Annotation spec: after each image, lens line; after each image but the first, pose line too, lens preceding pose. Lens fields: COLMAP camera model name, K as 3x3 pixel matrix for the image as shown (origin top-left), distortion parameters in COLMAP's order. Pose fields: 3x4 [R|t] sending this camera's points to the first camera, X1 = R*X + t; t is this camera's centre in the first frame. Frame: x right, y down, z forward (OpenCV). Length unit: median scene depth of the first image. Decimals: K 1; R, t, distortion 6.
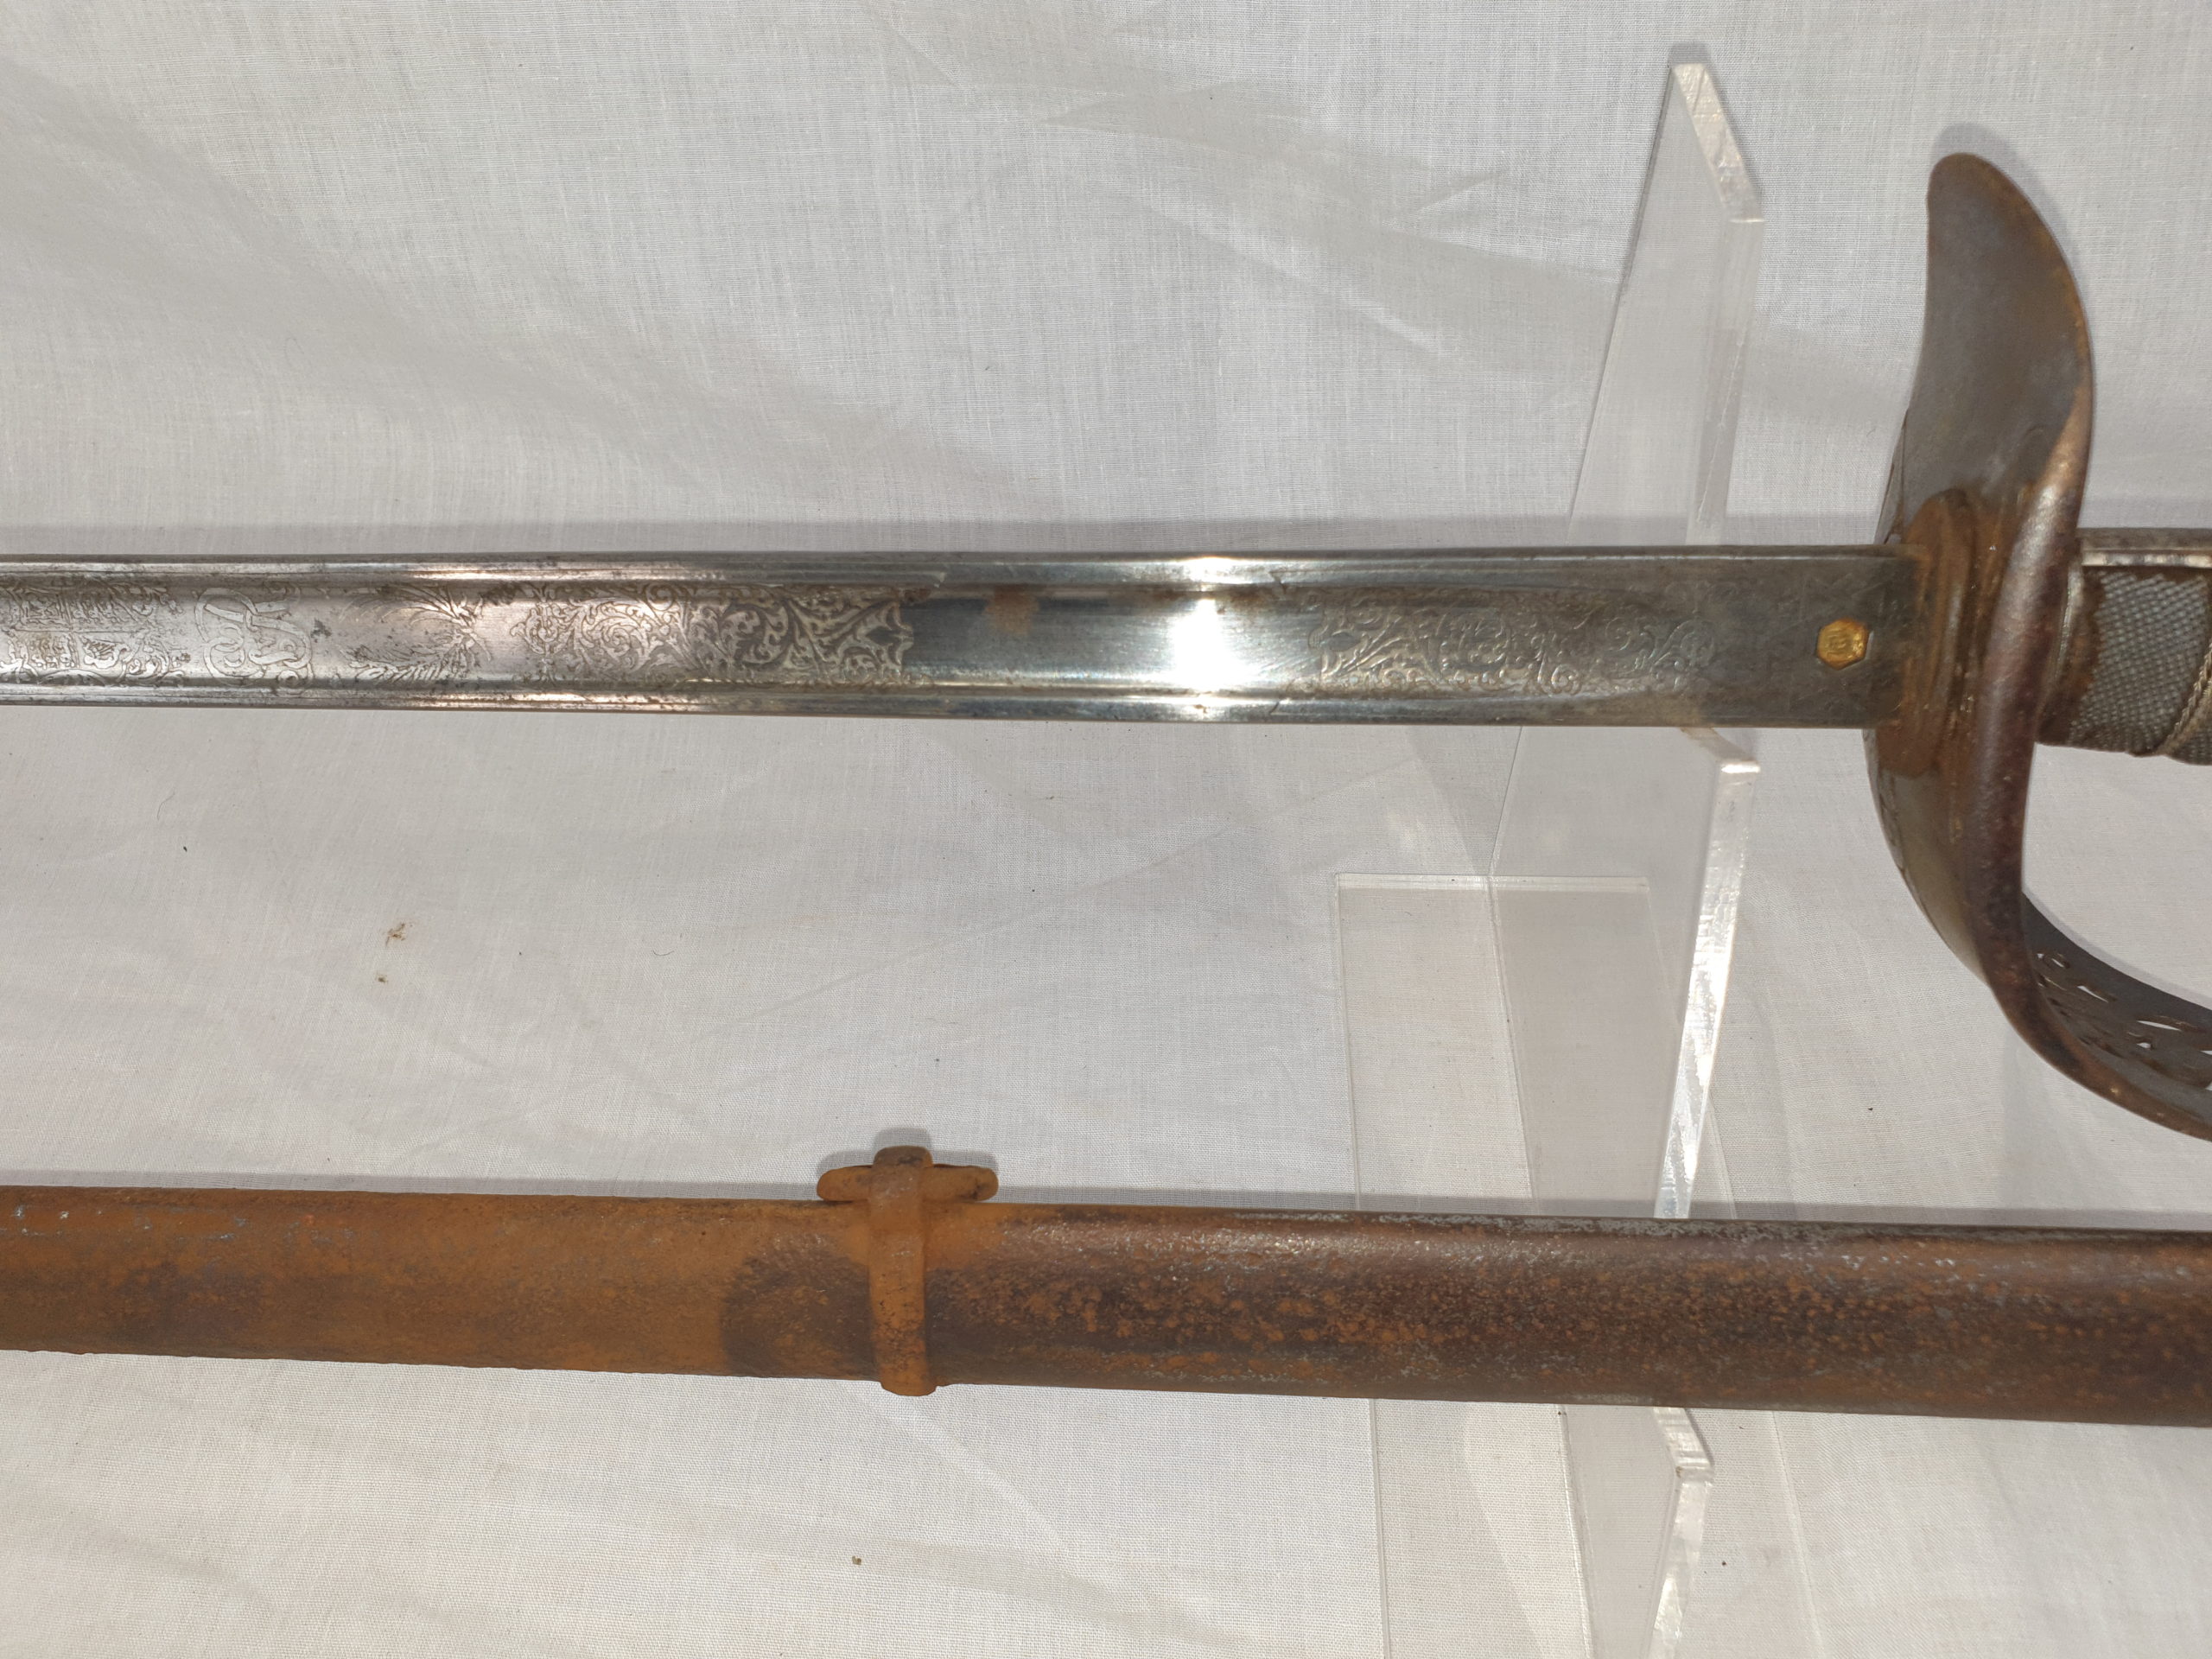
lens RADIAL K [[1754.9, 0, 1122.3], [0, 1754.9, 832.5], [0, 0, 1]] dist [-0.016894, 0.024252]
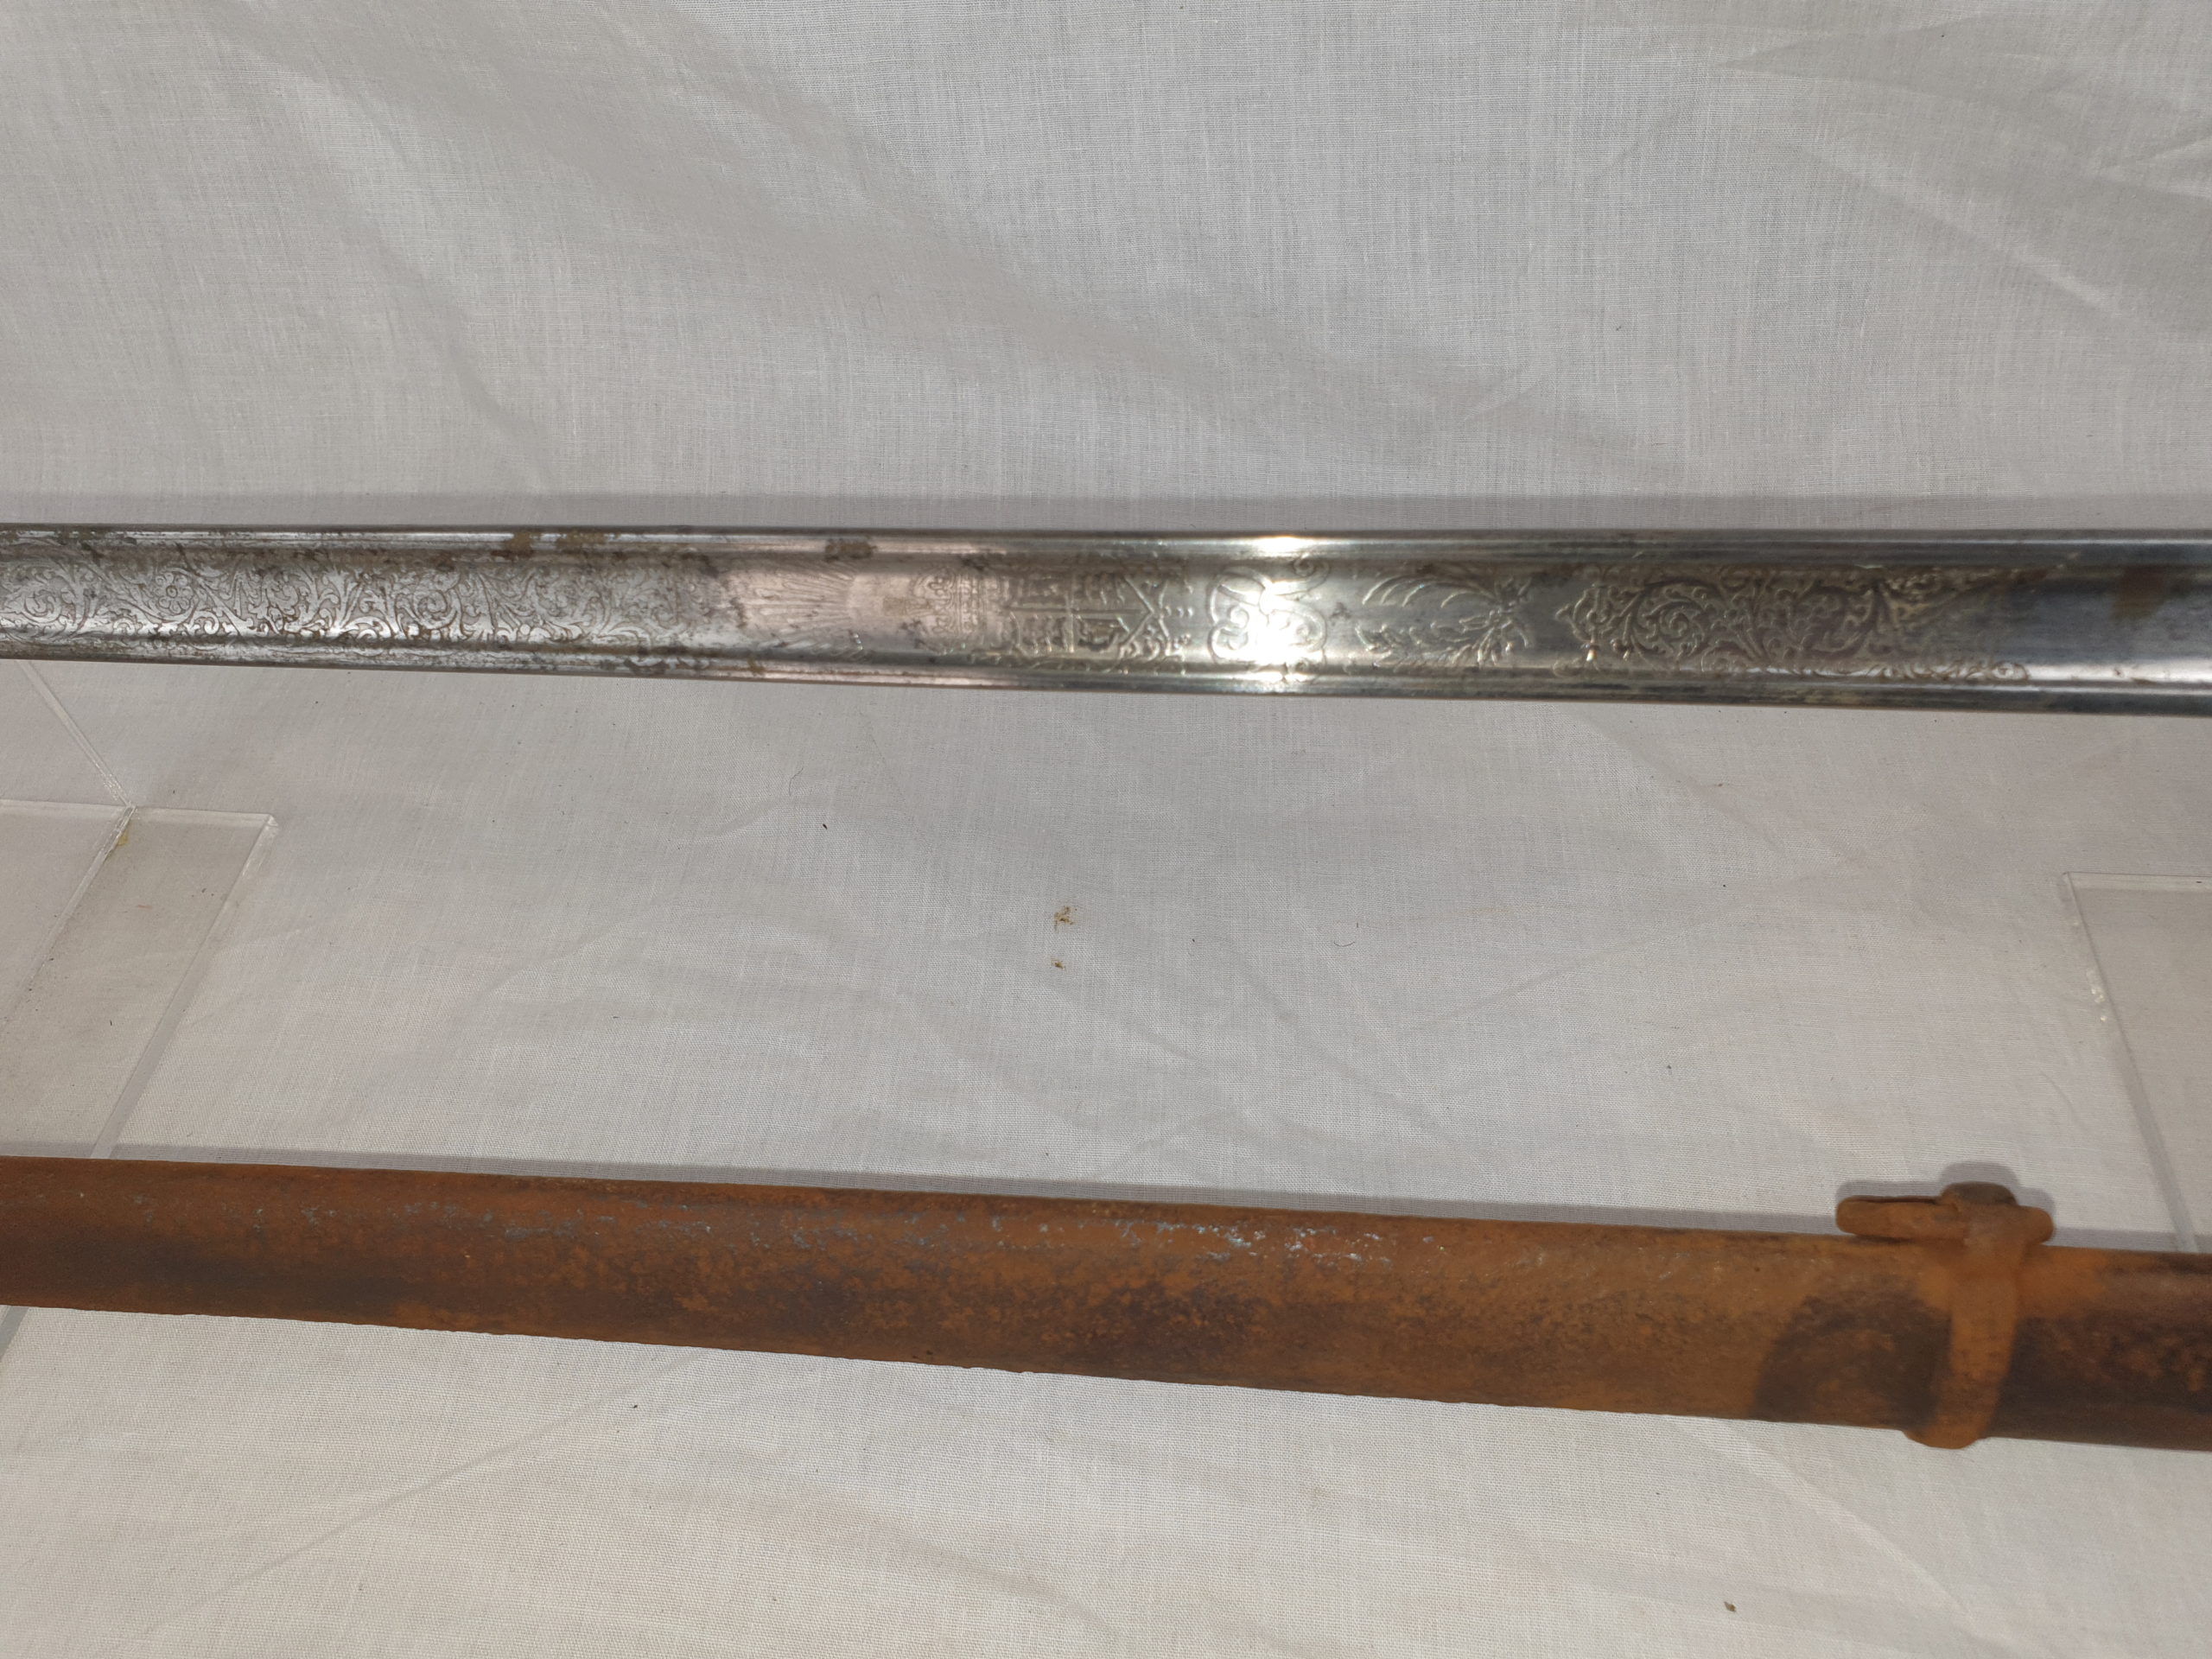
lens RADIAL K [[1754.9, 0, 1097.9], [0, 1754.9, 825.1], [0, 0, 1]] dist [-0.016894, 0.024252]
pose [[0.998342, 0.016408, -0.055172, -0.332744], [-0.015506, 0.999740, 0.016740, -0.009486], [0.055433, -0.015857, 0.998337, 0.040011]]
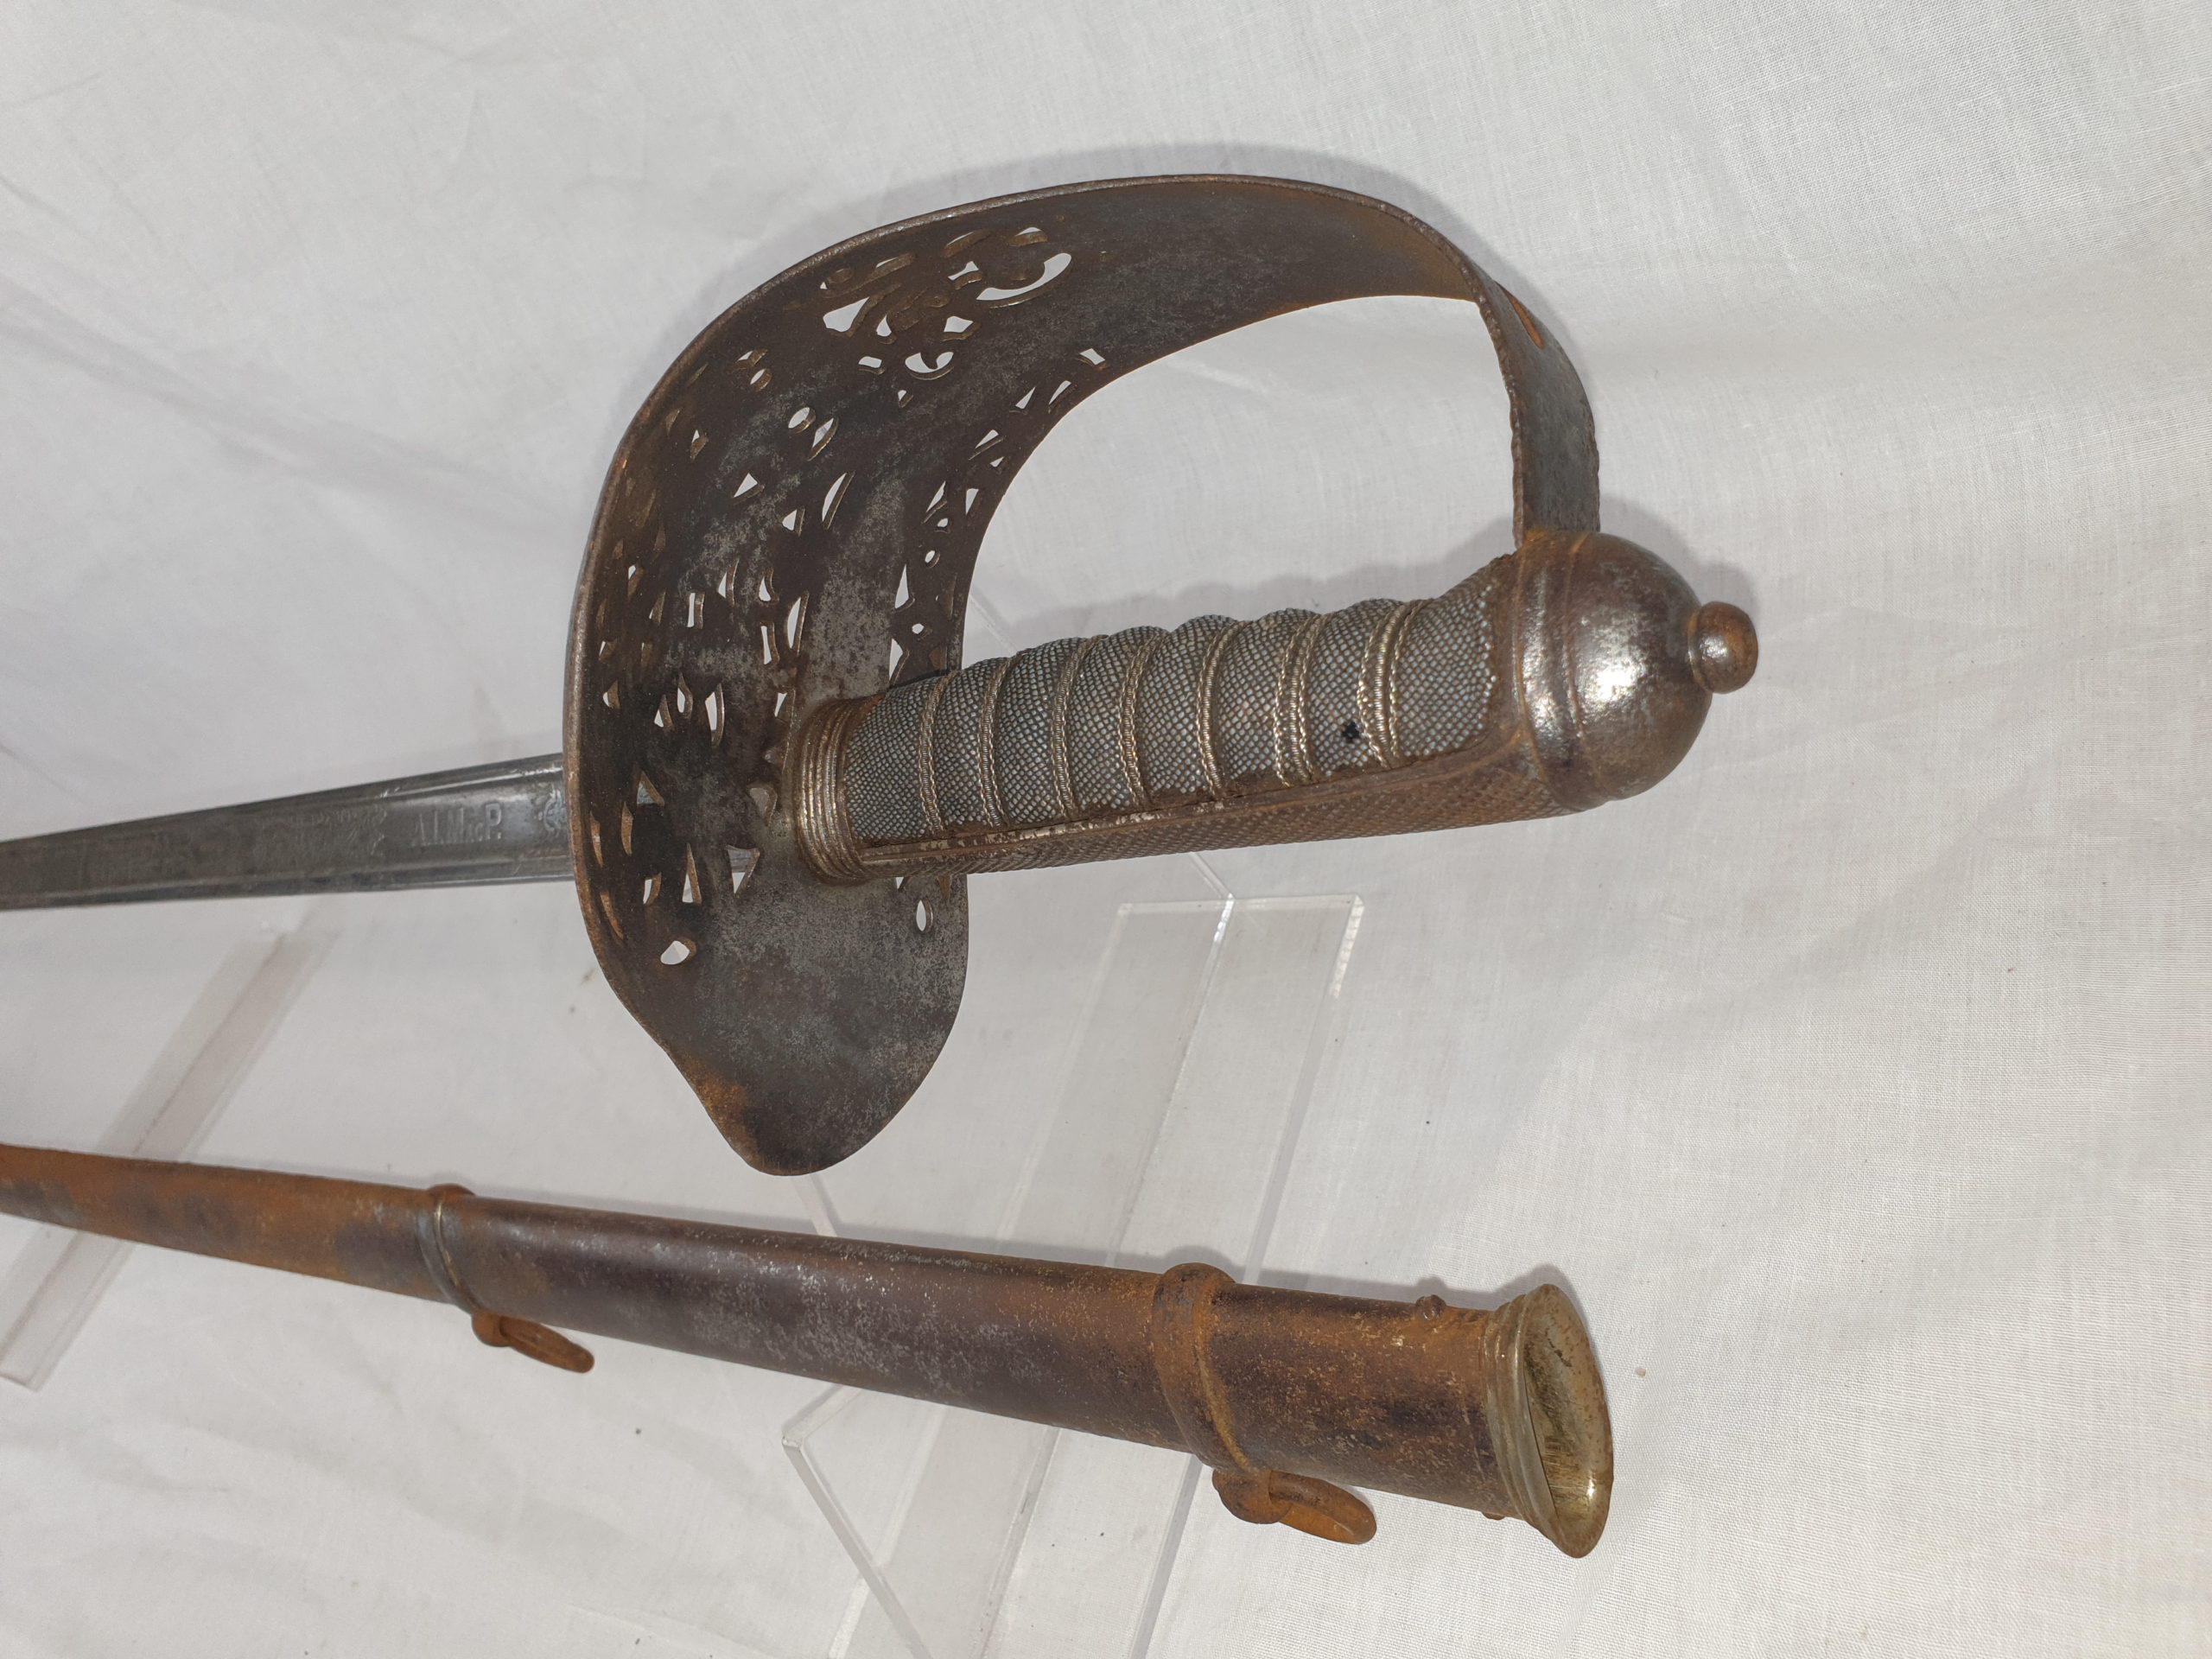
lens RADIAL K [[1754.9, 0, 1120.5], [0, 1754.9, 815.6], [0, 0, 1]] dist [-0.016894, 0.024252]
pose [[0.814690, -0.082669, -0.573974, 0.770914], [0.109388, 0.993925, 0.012110, -0.043466], [0.569486, -0.072652, 0.818784, 0.066579]]
